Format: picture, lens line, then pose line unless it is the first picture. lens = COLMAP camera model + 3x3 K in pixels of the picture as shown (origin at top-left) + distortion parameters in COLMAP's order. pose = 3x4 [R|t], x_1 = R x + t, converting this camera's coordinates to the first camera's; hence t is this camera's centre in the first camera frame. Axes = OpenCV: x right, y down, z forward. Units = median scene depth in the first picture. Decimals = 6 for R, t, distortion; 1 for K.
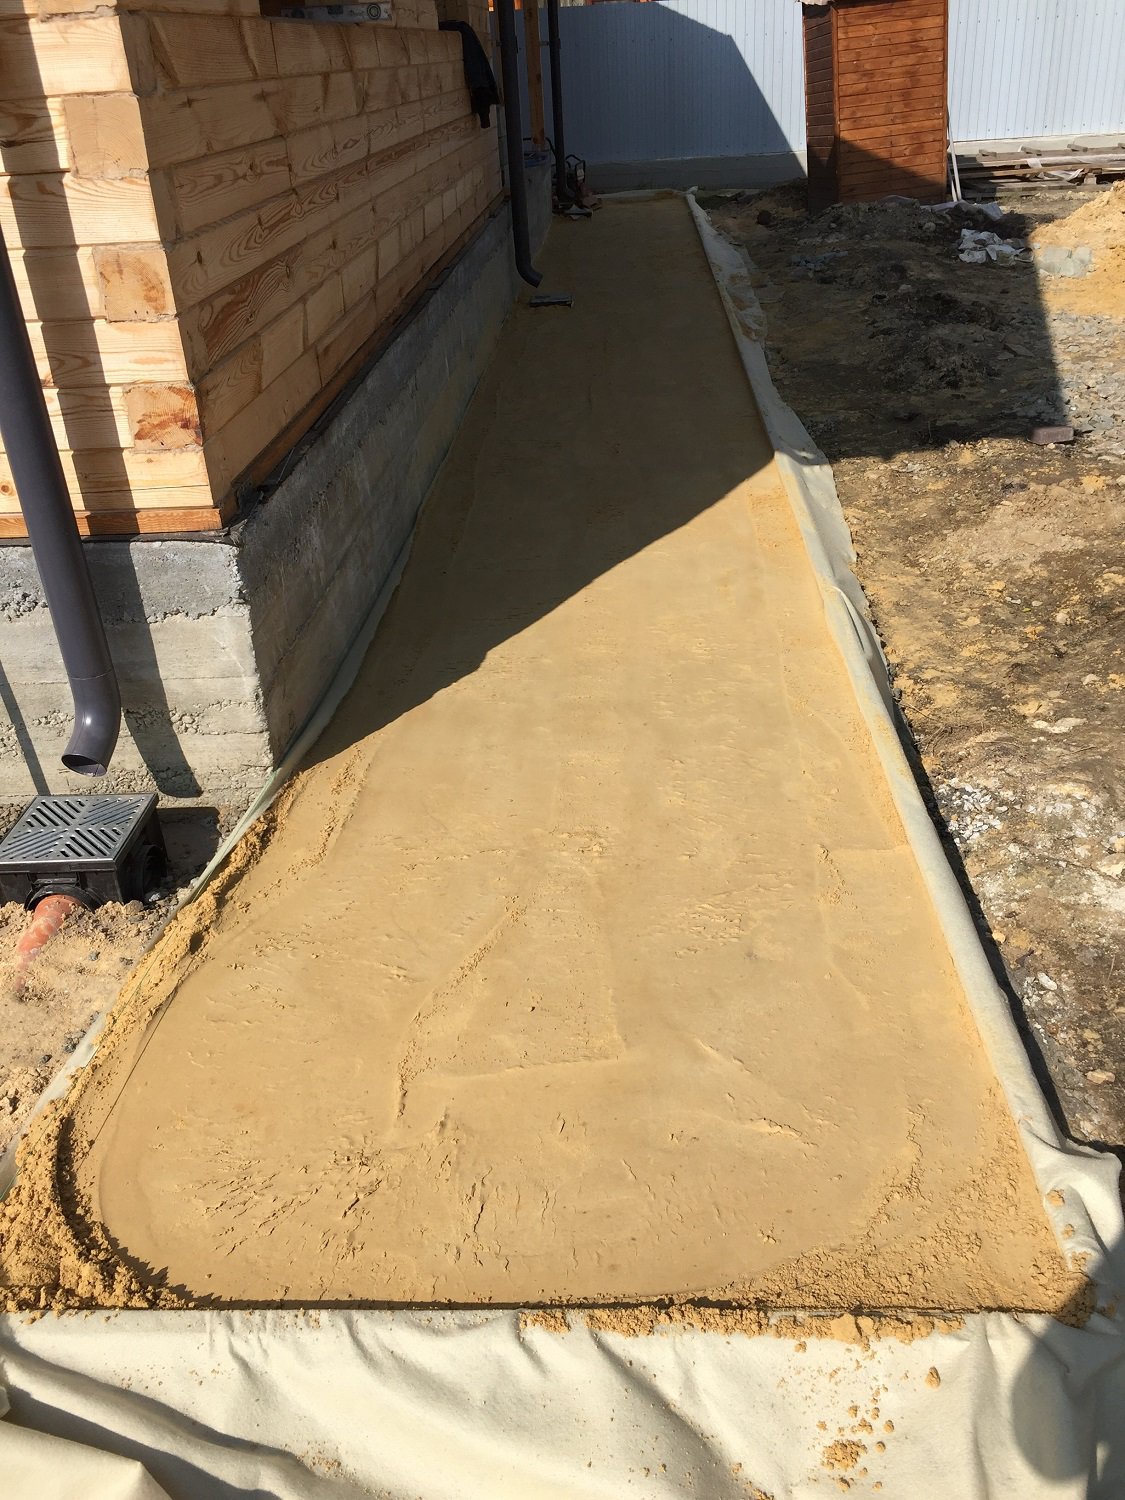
lens RADIAL K [[1273.1, 0, 559.9], [0, 1273.1, 746.4], [0, 0, 1]] dist [0.086397, -0.105426]
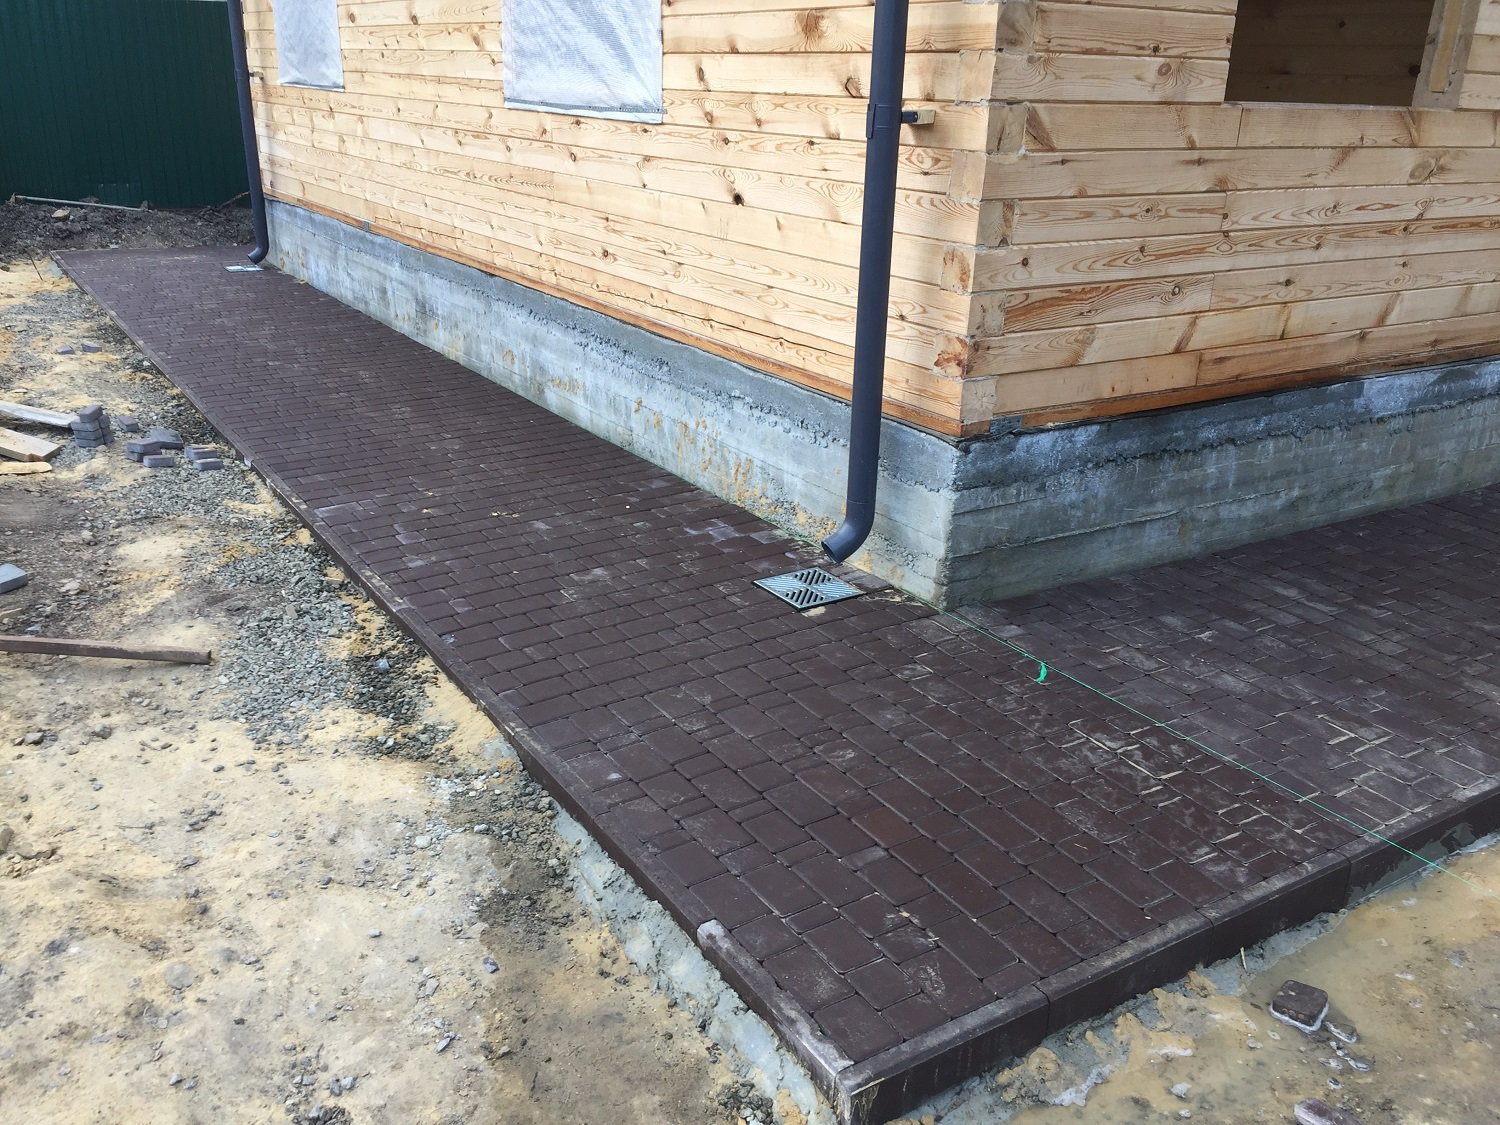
lens RADIAL K [[1265.6, 0, 741.7], [0, 1265.6, 563.8], [0, 0, 1]] dist [0.089288, -0.113311]
pose [[0.575466, 0.350471, -0.738925, 0.713068], [-0.438469, 0.894908, 0.082980, -0.056154], [0.690351, 0.276243, 0.668659, -0.079349]]
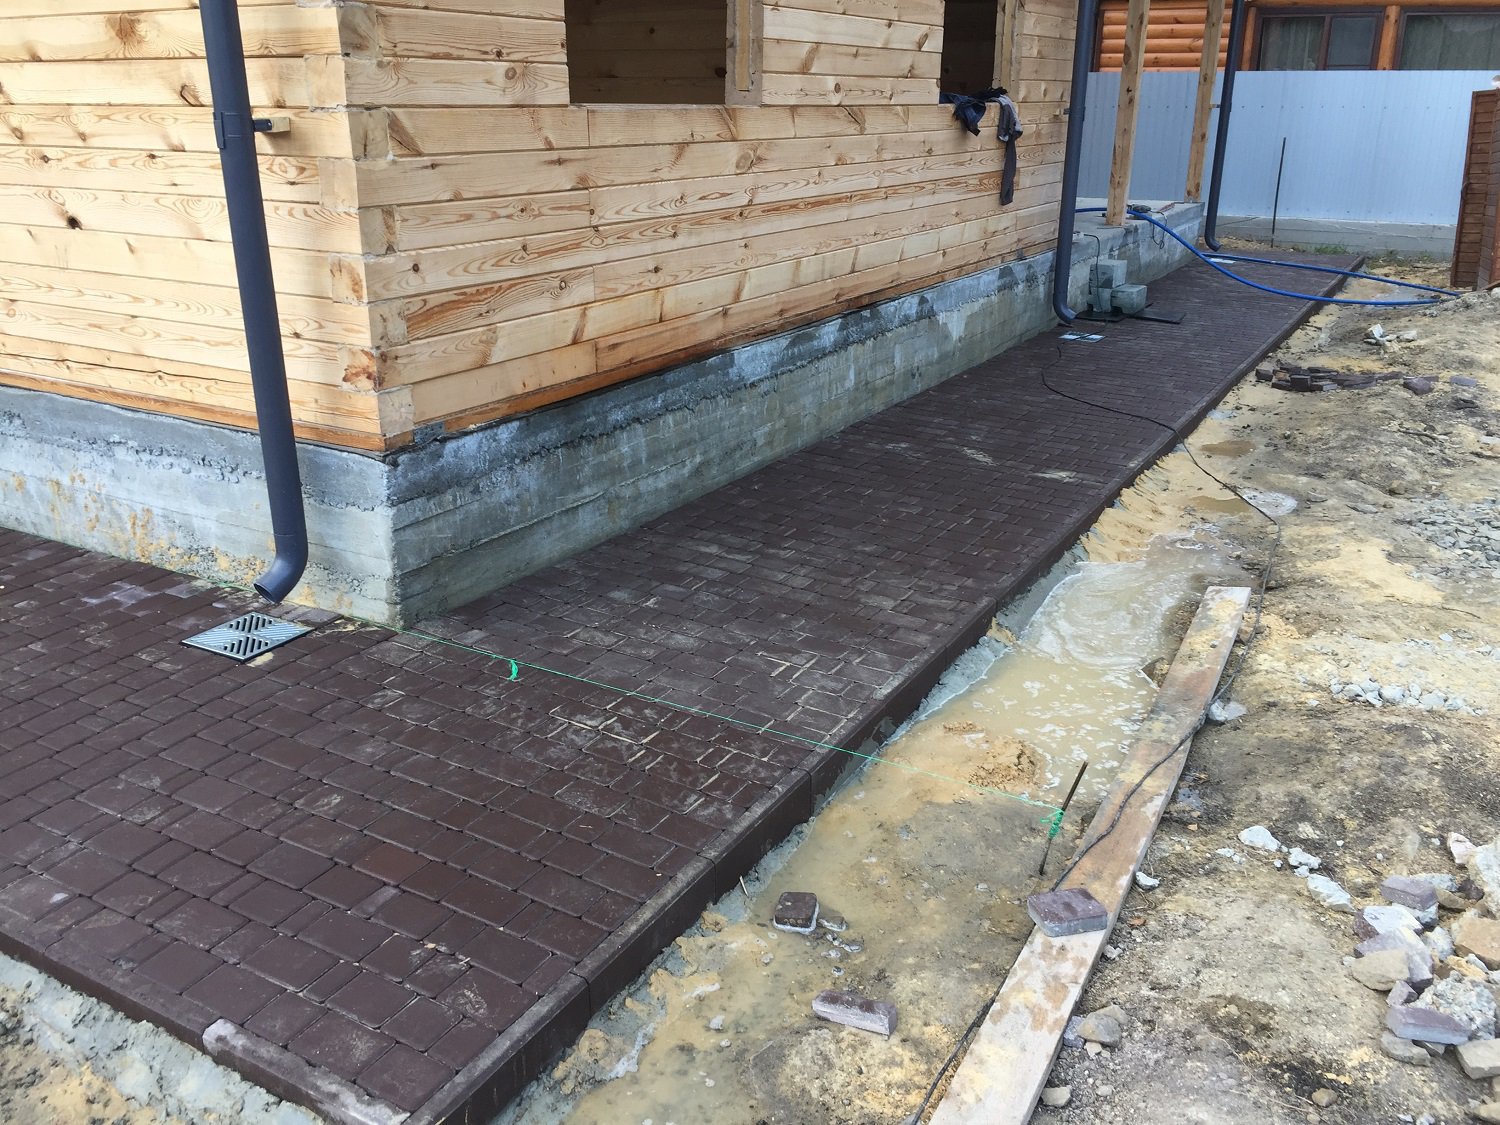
lens RADIAL K [[1265.7, 0, 733.3], [0, 1265.7, 561.6], [0, 0, 1]] dist [0.082726, -0.101237]
pose [[0.885233, 0.205956, -0.417067, 0.690587], [-0.260562, 0.962314, -0.077838, -0.047404], [0.385318, 0.177576, 0.905537, -0.086196]]
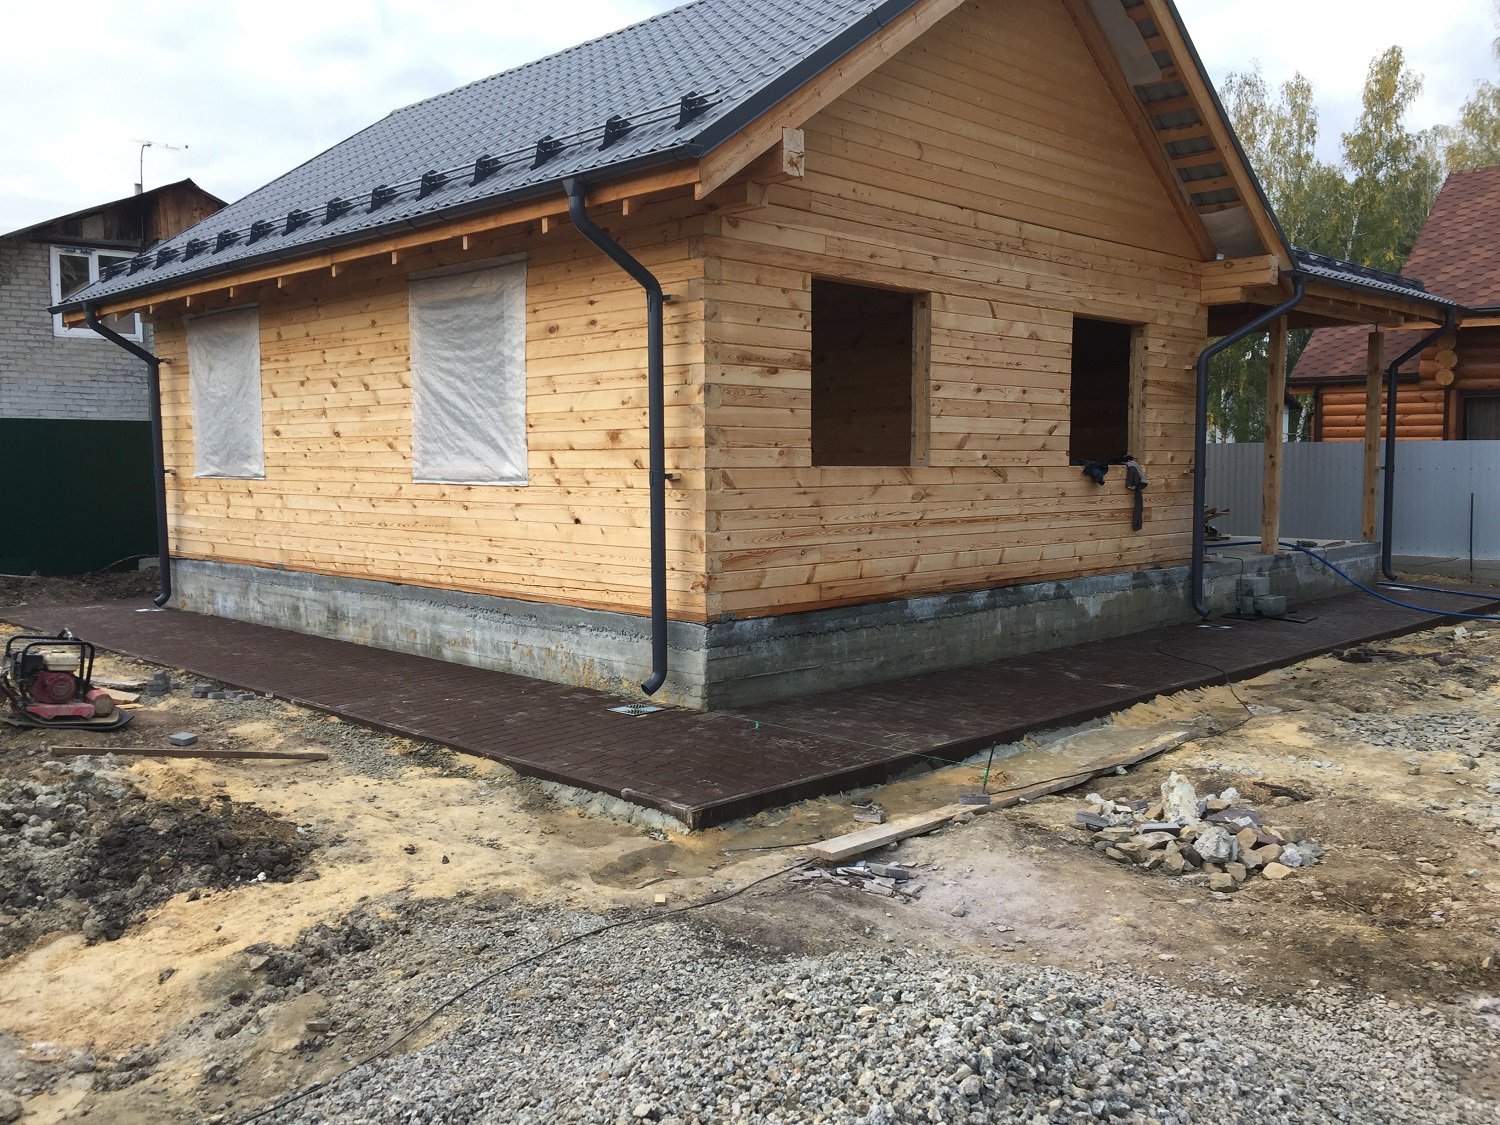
lens RADIAL K [[1265.6, 0, 741.7], [0, 1265.6, 563.8], [0, 0, 1]] dist [0.089288, -0.113311]
pose [[0.739304, 0.100715, -0.665797, 1.749241], [-0.350163, 0.902050, -0.252371, 0.421608], [0.575165, 0.419717, 0.702156, -1.063135]]
